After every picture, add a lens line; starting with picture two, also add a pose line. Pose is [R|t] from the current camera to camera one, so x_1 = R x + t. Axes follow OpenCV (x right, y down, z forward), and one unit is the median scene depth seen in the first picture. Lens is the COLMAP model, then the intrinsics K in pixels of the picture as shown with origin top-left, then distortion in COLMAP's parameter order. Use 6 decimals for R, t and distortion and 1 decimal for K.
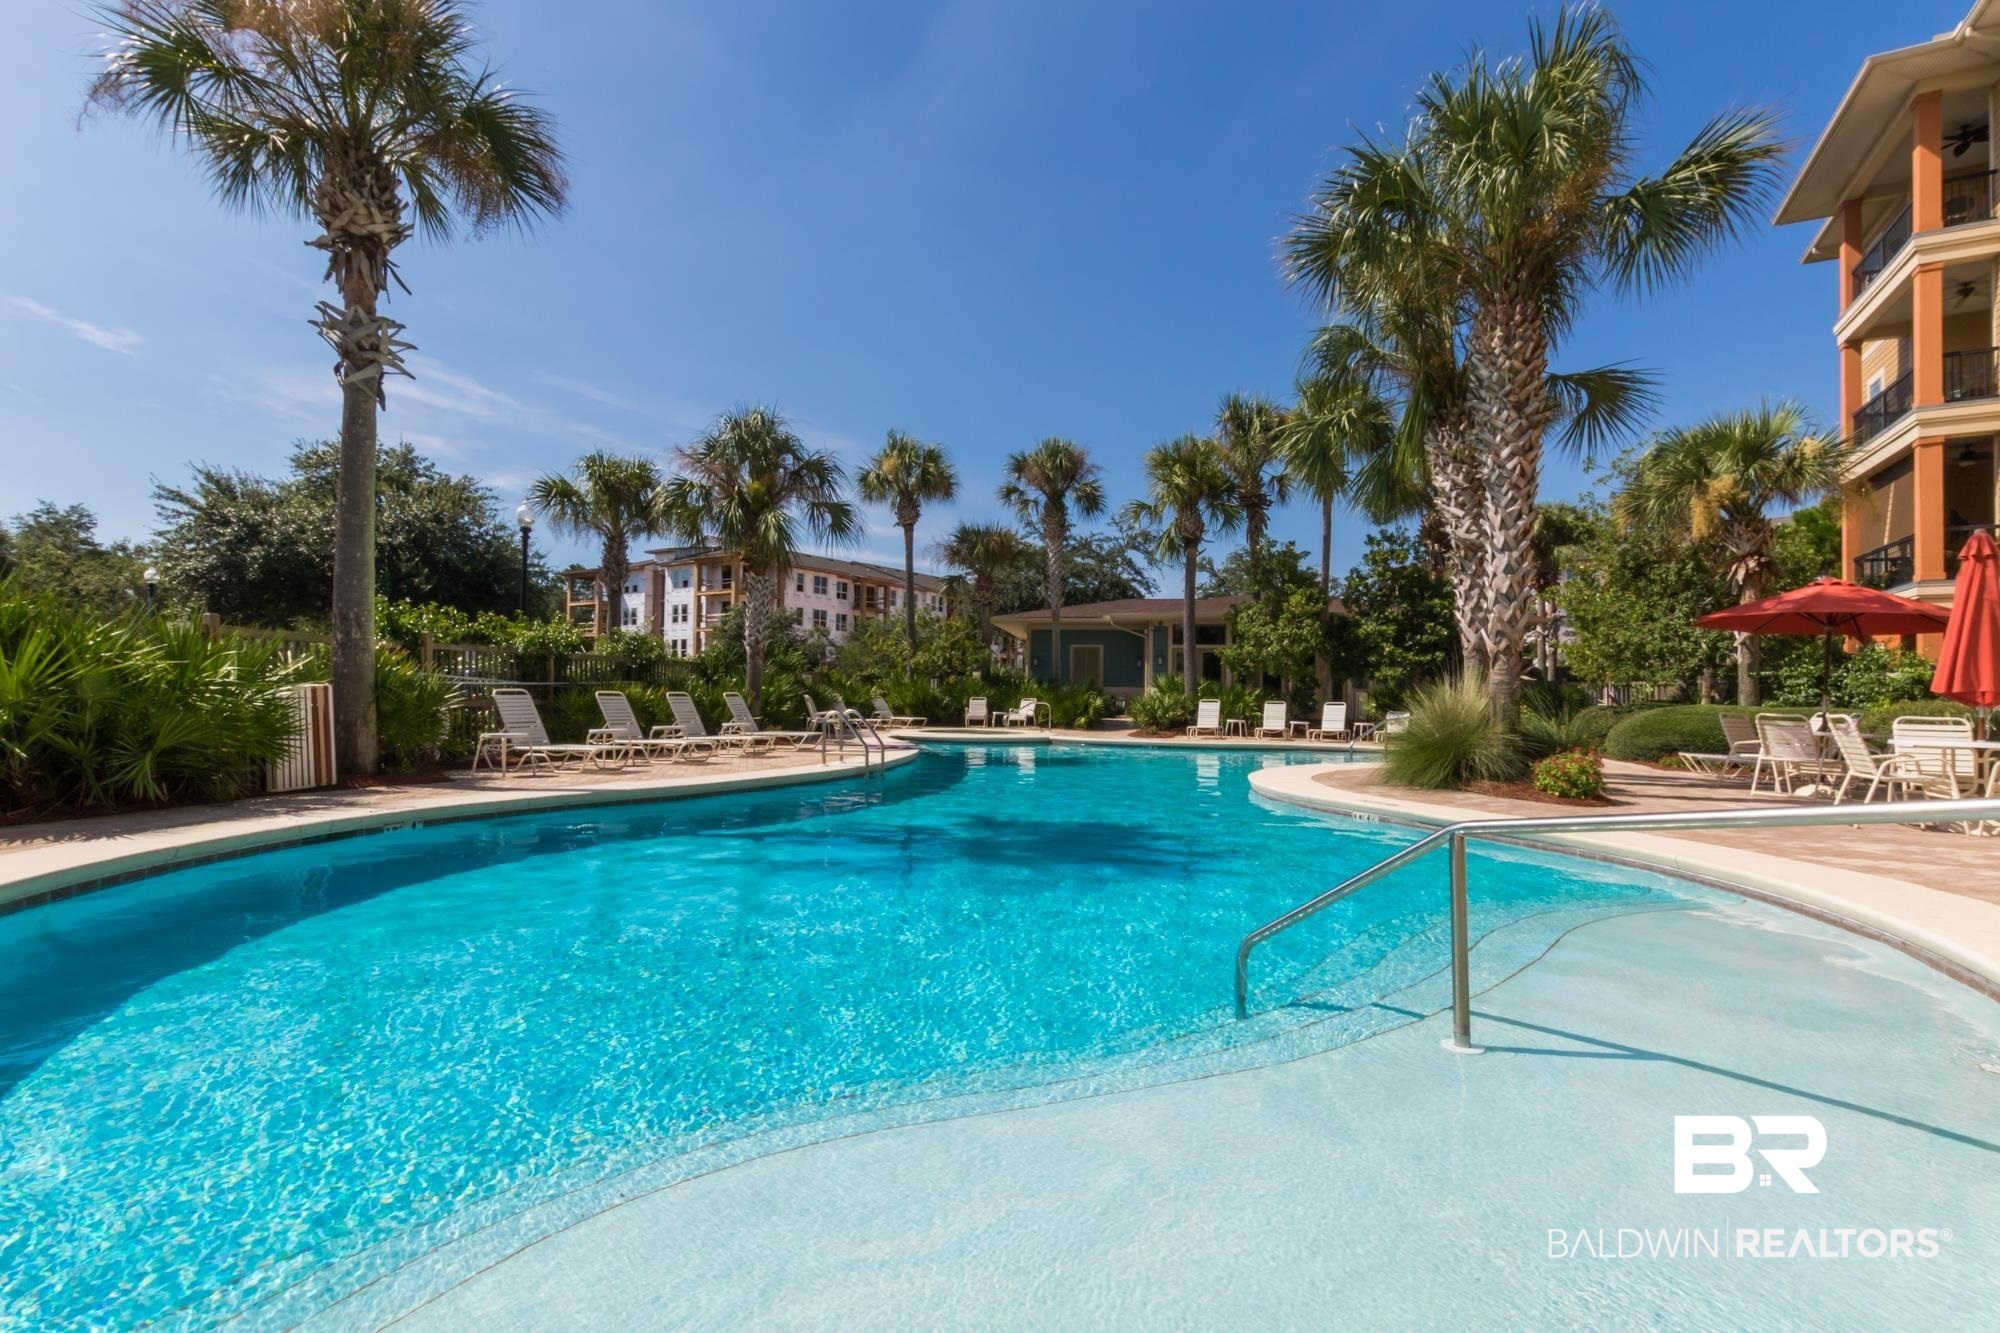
lens RADIAL K [[921.8, 0, 1001.7], [0, 921.8, 676.6], [0, 0, 1]] dist [0.015631, -0.008929]
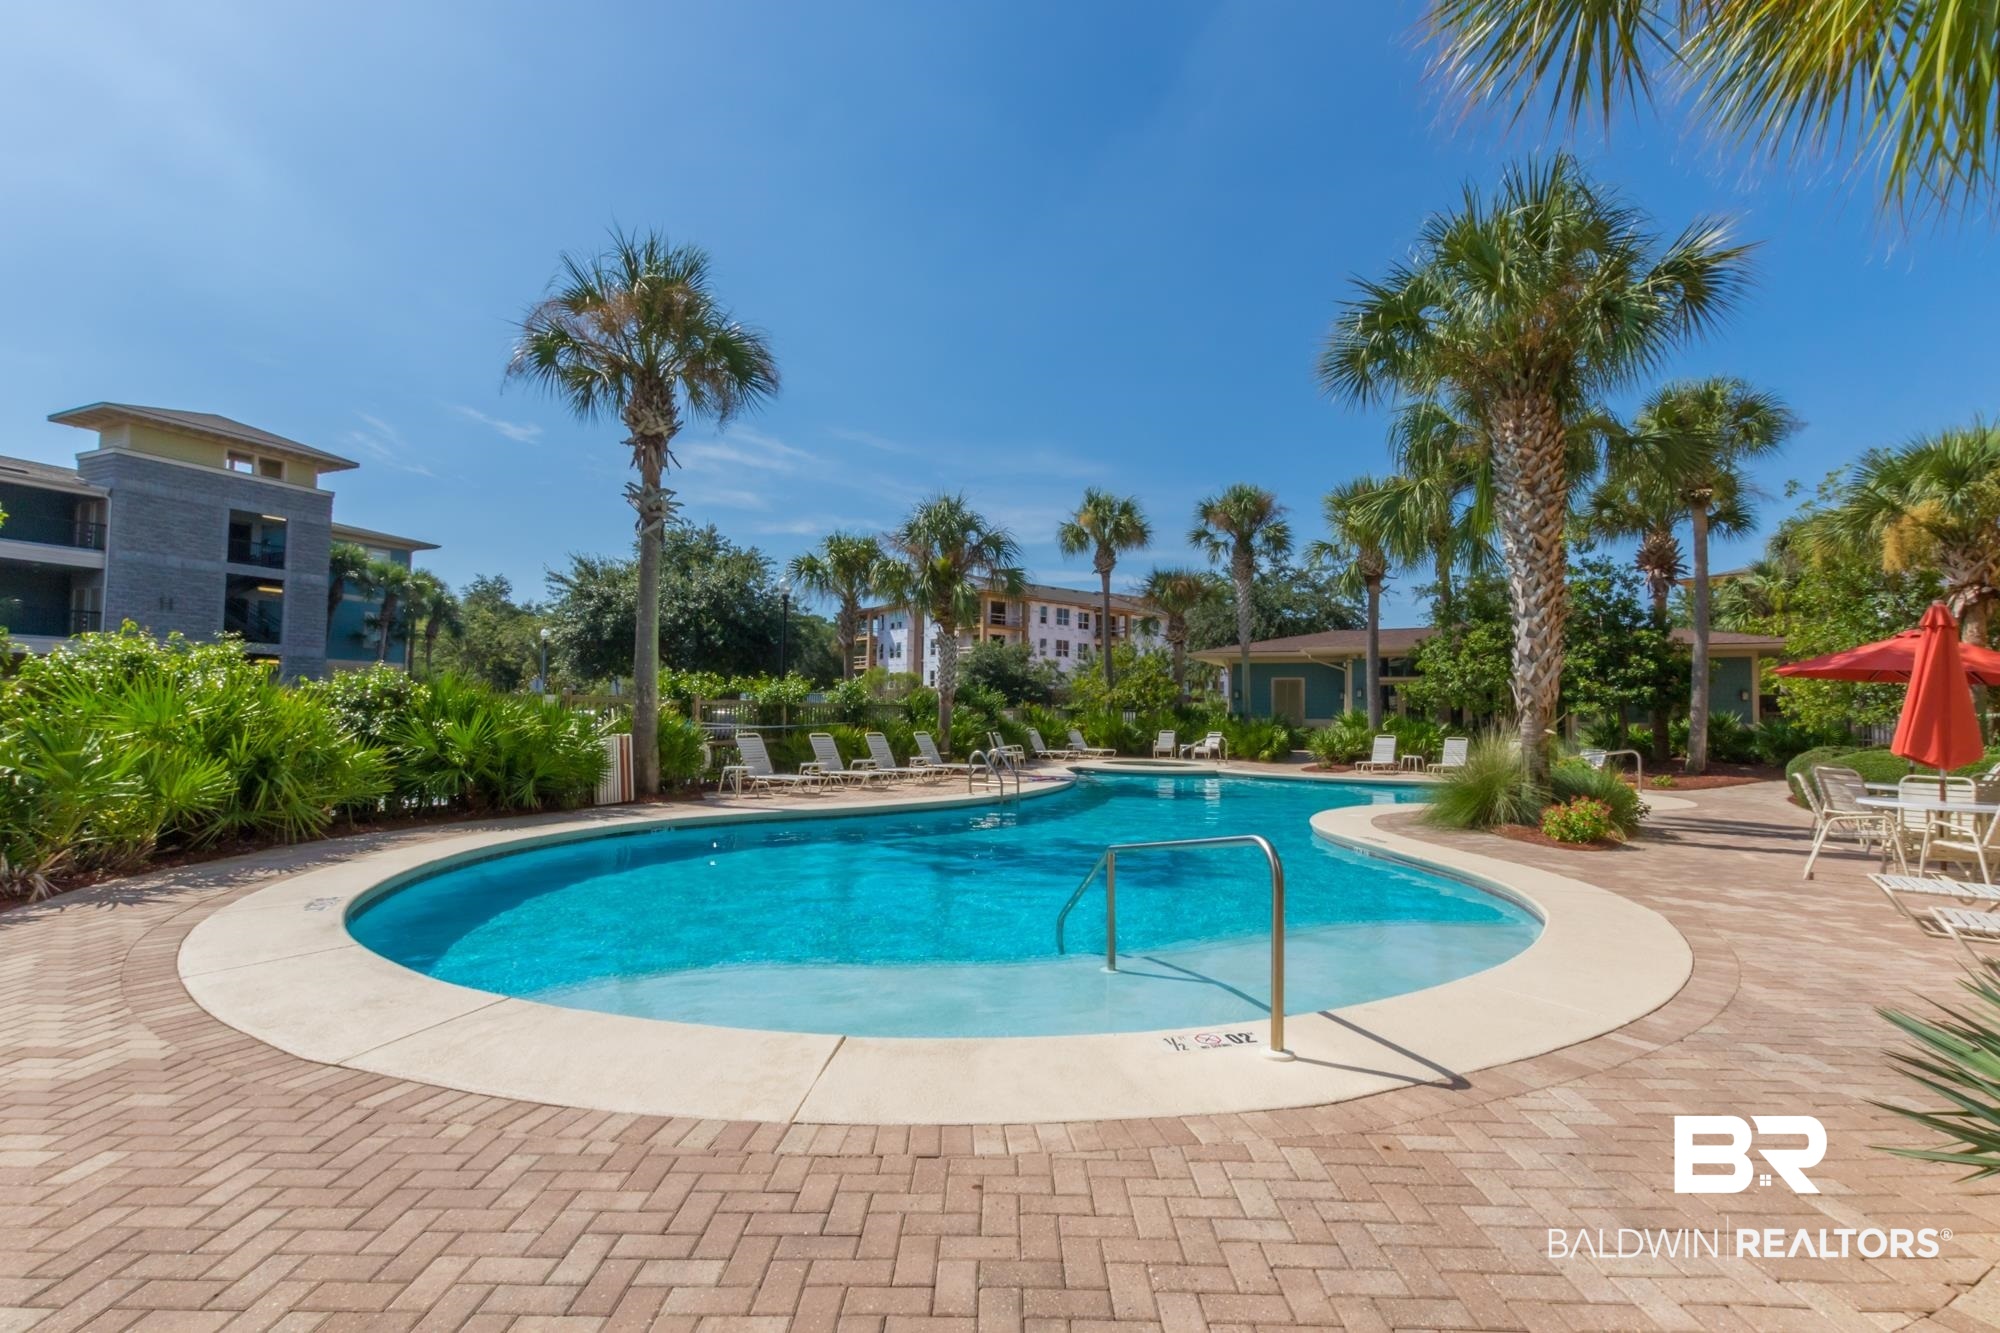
lens RADIAL K [[937.2, 0, 992.6], [0, 937.2, 671.8], [0, 0, 1]] dist [0.003896, -0.000023]
pose [[0.955181, -0.014313, -0.295676, 0.154388], [0.006236, 0.999582, -0.028242, -0.024421], [0.295956, 0.025133, 0.954871, -0.152980]]
